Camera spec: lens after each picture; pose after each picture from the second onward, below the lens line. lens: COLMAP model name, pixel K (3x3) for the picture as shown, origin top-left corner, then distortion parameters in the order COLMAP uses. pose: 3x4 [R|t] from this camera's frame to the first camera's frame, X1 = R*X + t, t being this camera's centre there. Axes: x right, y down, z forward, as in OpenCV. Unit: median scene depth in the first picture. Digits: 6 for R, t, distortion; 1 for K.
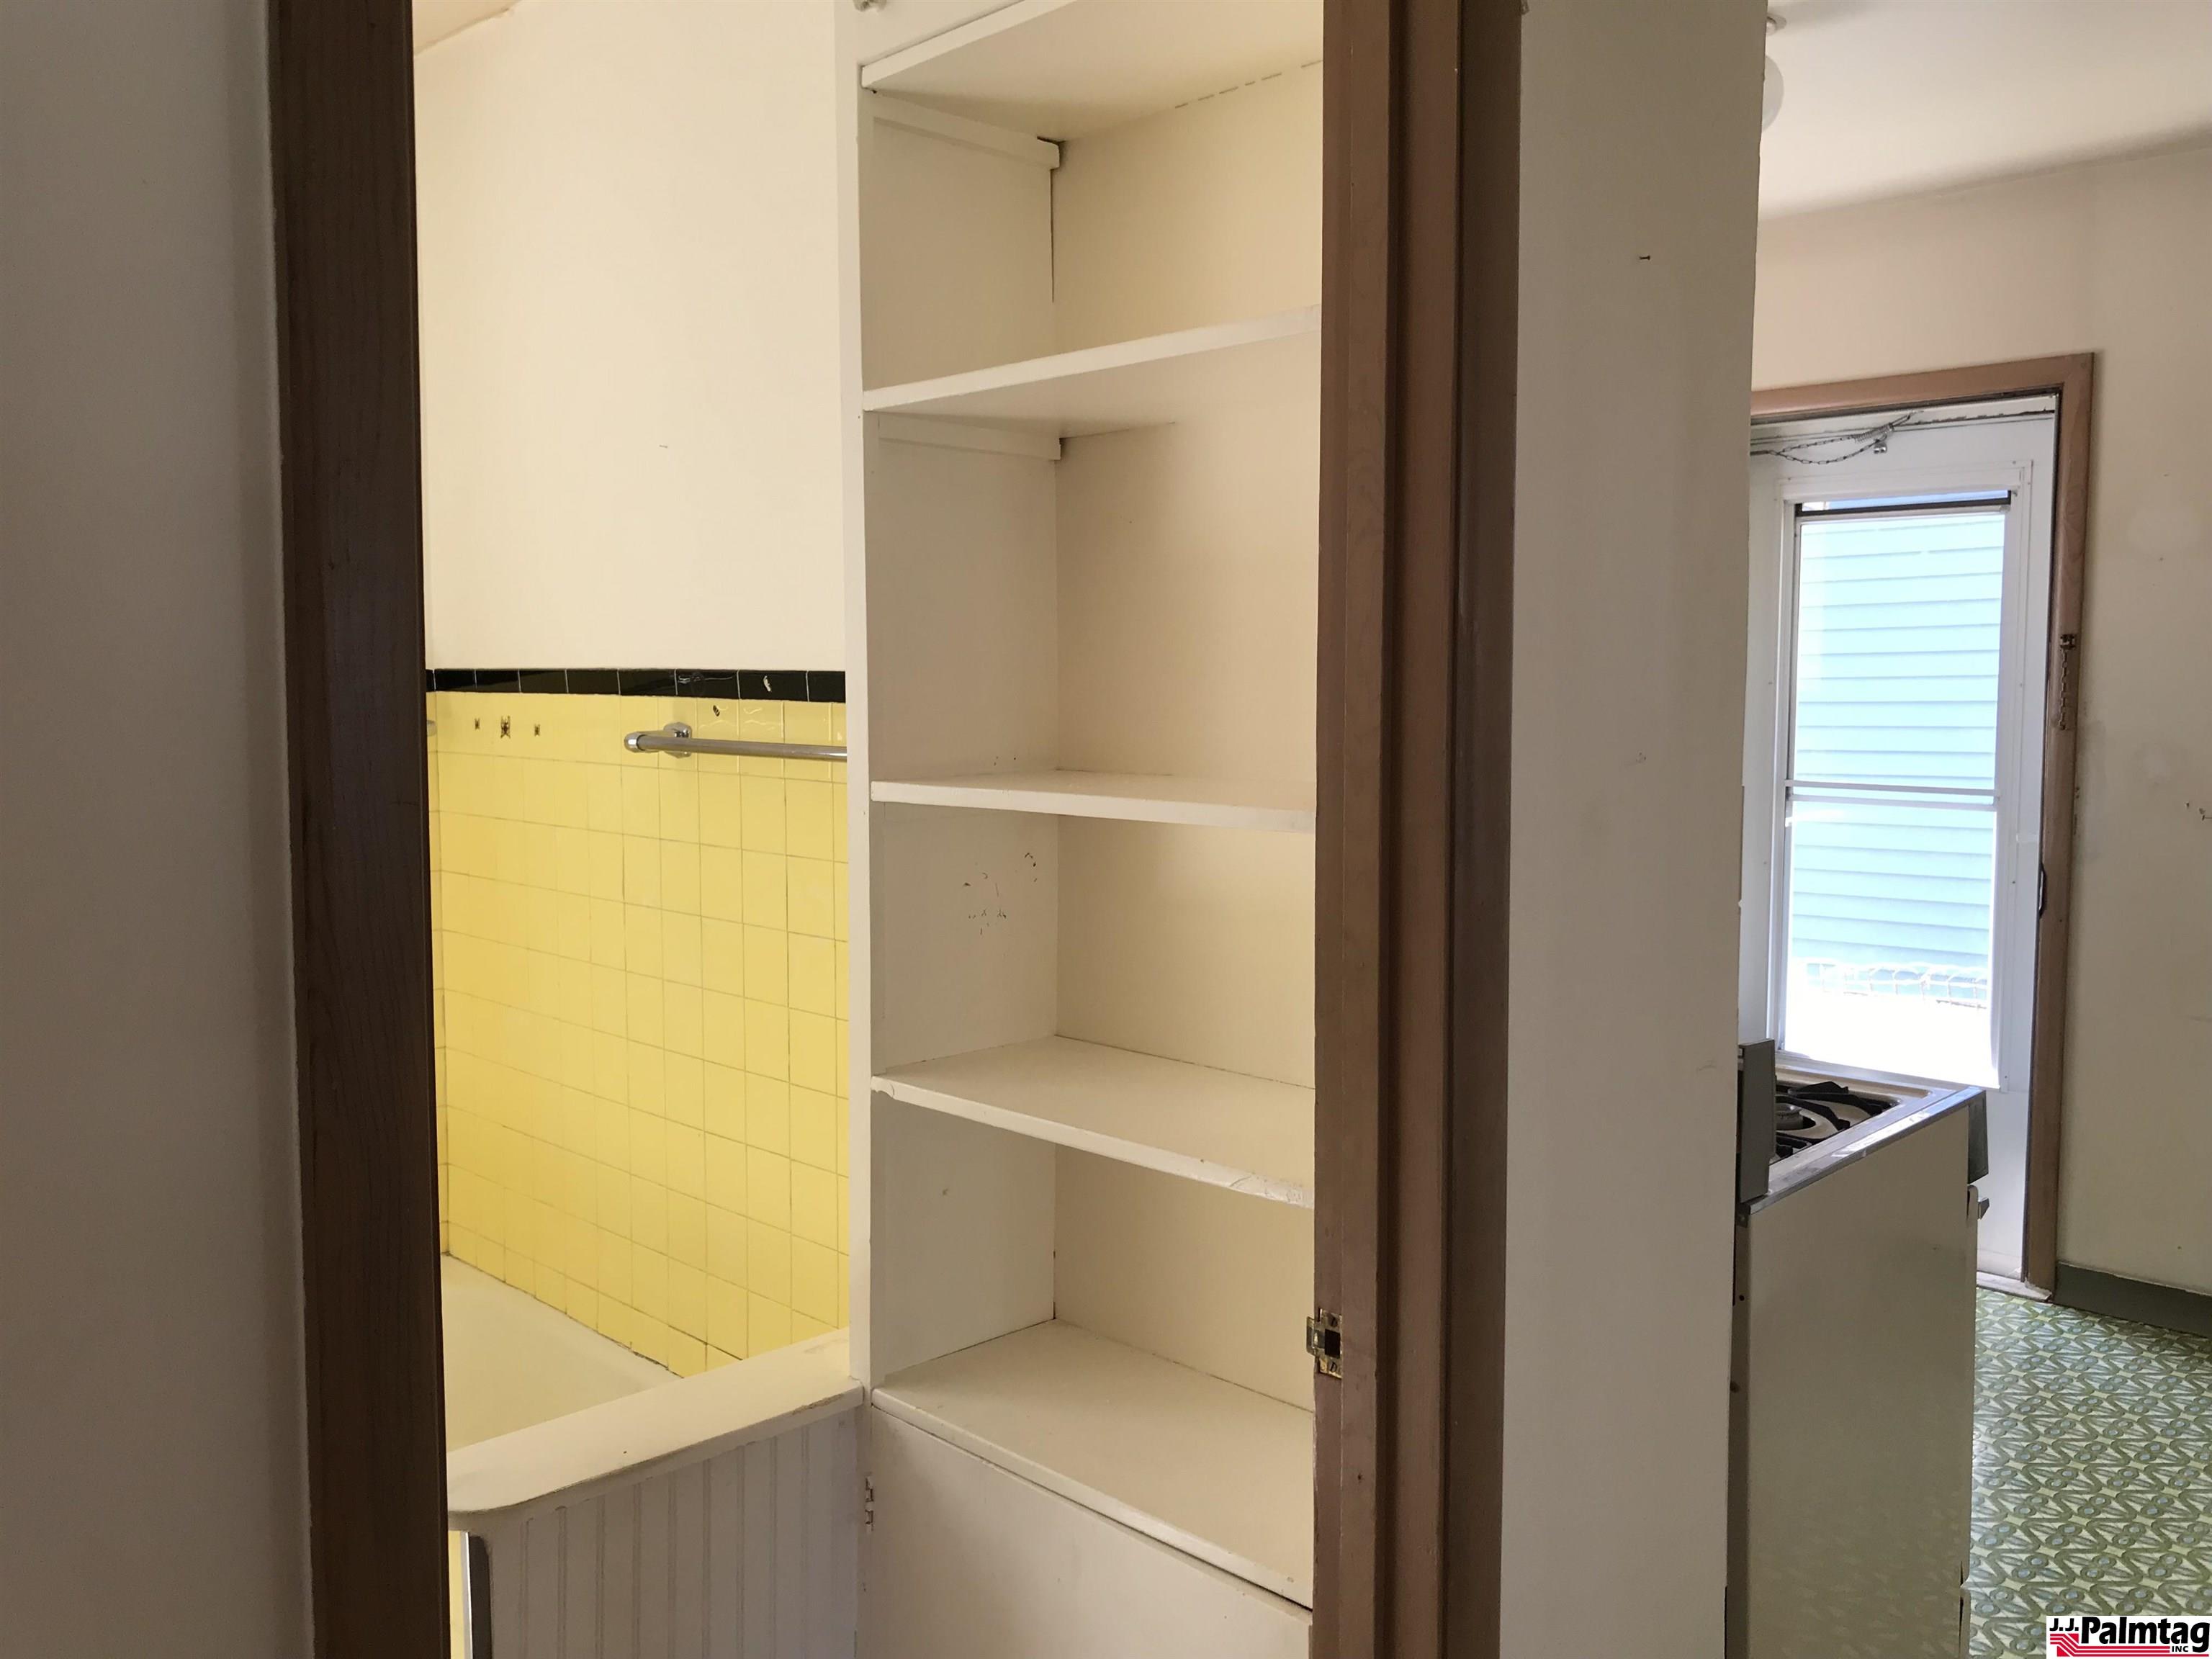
lens RADIAL K [[1823.8, 0, 1099.0], [0, 1823.8, 826.1], [0, 0, 1]] dist [0.023287, -0.030686]
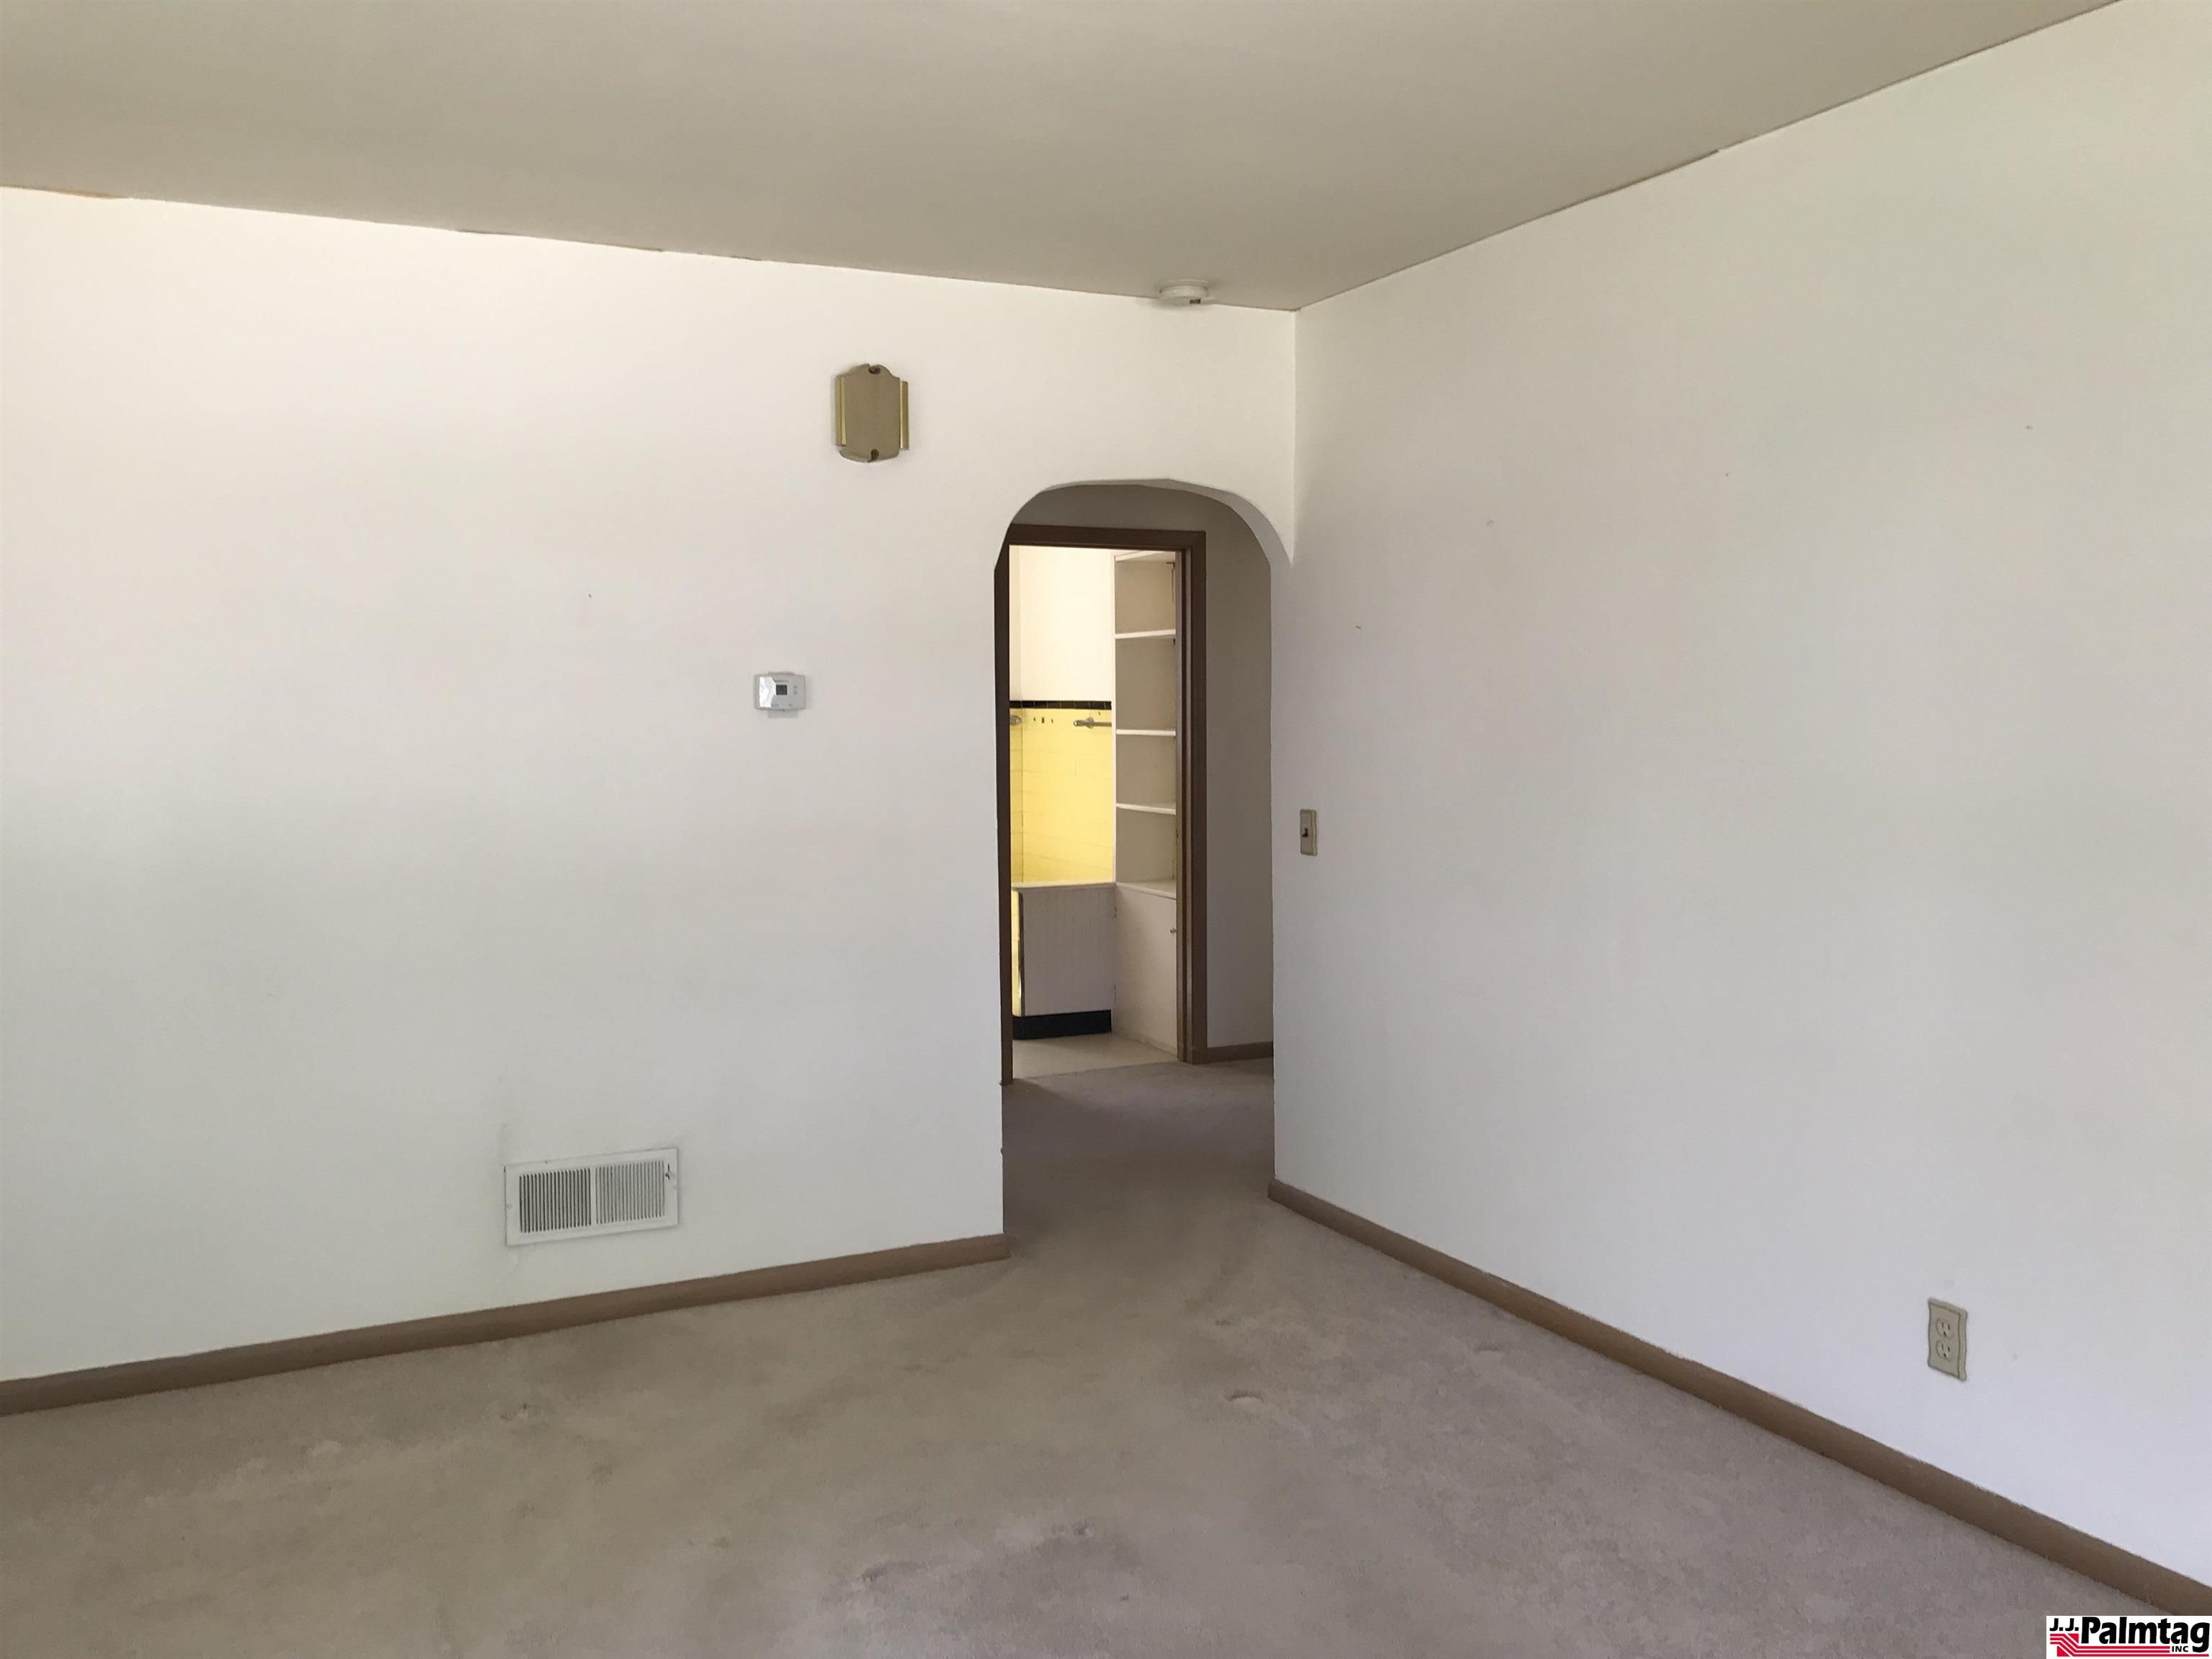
lens RADIAL K [[1823.8, 0, 1109.4], [0, 1823.8, 818.7], [0, 0, 1]] dist [0.023287, -0.030686]
pose [[0.951129, 0.021065, -0.308074, 1.074115], [-0.026127, 0.999583, -0.012314, 0.216619], [0.307686, 0.019761, 0.951283, -2.756565]]
